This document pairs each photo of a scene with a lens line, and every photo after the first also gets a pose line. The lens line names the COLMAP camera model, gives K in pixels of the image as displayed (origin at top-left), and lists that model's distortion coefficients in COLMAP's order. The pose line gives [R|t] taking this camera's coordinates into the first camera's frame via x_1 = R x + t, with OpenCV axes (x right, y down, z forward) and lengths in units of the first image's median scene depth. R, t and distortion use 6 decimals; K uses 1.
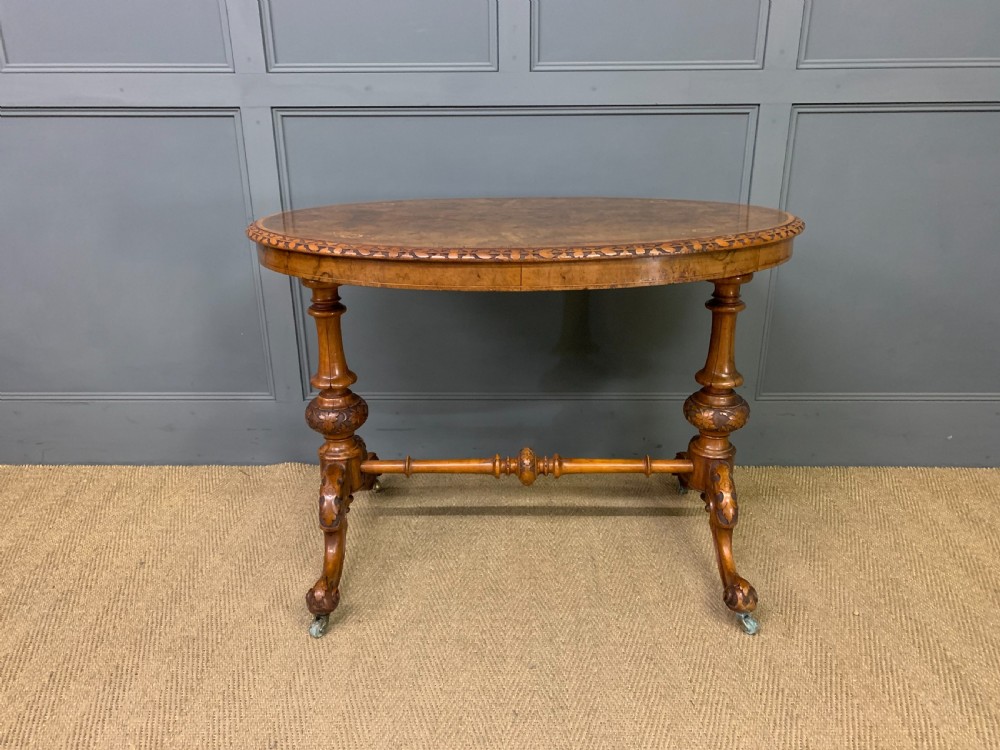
lens RADIAL K [[765.9, 0, 503.4], [0, 765.9, 374.5], [0, 0, 1]] dist [0.026731, -0.006786]
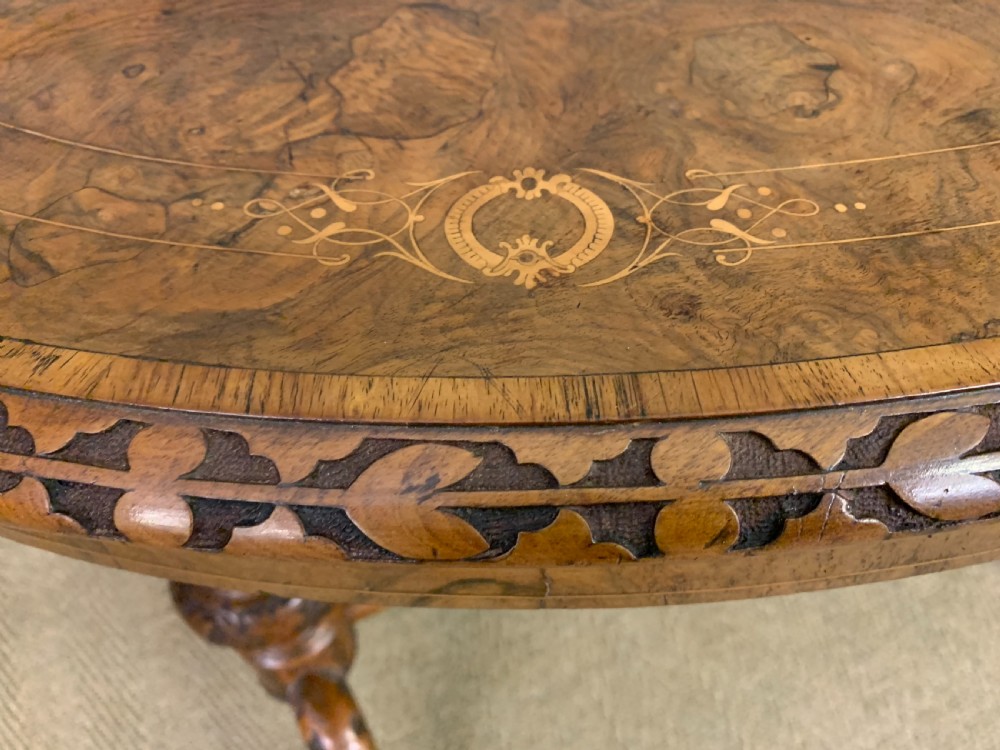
lens RADIAL K [[801.1, 0, 500.0], [0, 801.1, 375.0], [0, 0, 1]] dist [-0.009314, -0.005074]
pose [[0.886002, -0.351080, 0.302891, -0.217878], [0.158096, 0.842818, 0.514454, -0.197995], [-0.435897, -0.407922, 0.802243, 0.754031]]
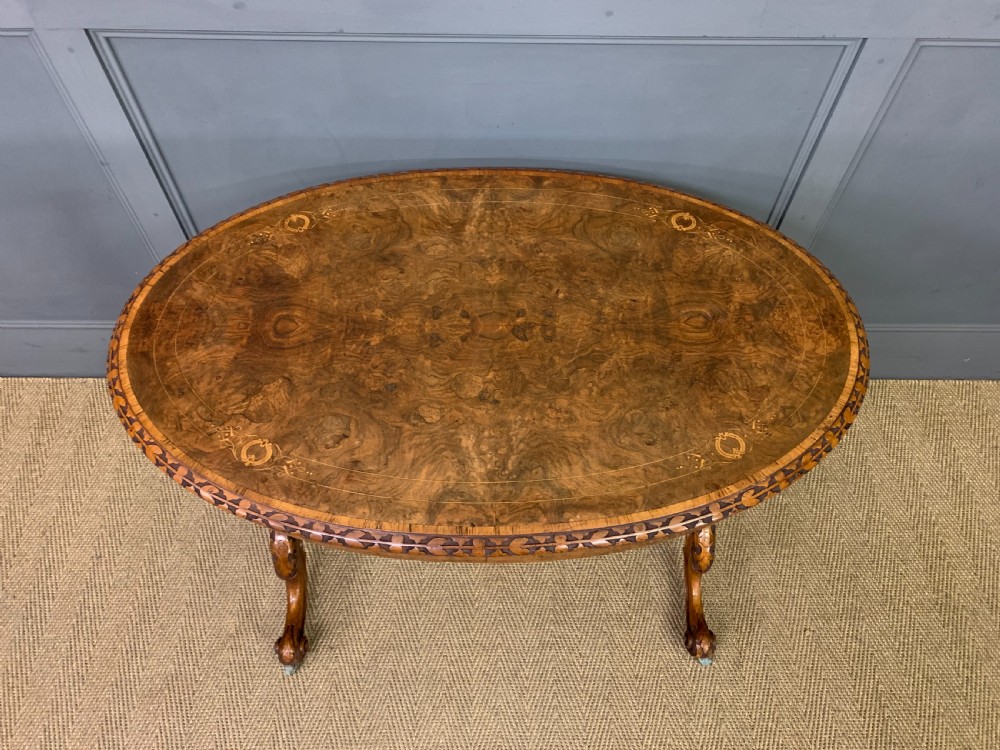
lens RADIAL K [[766.6, 0, 505.0], [0, 766.6, 381.3], [0, 0, 1]] dist [0.023554, -0.004452]
pose [[0.999420, -0.005852, 0.033545, 0.013539], [-0.015596, 0.797056, 0.603704, -0.586569], [-0.030270, -0.603877, 0.796503, 0.382713]]
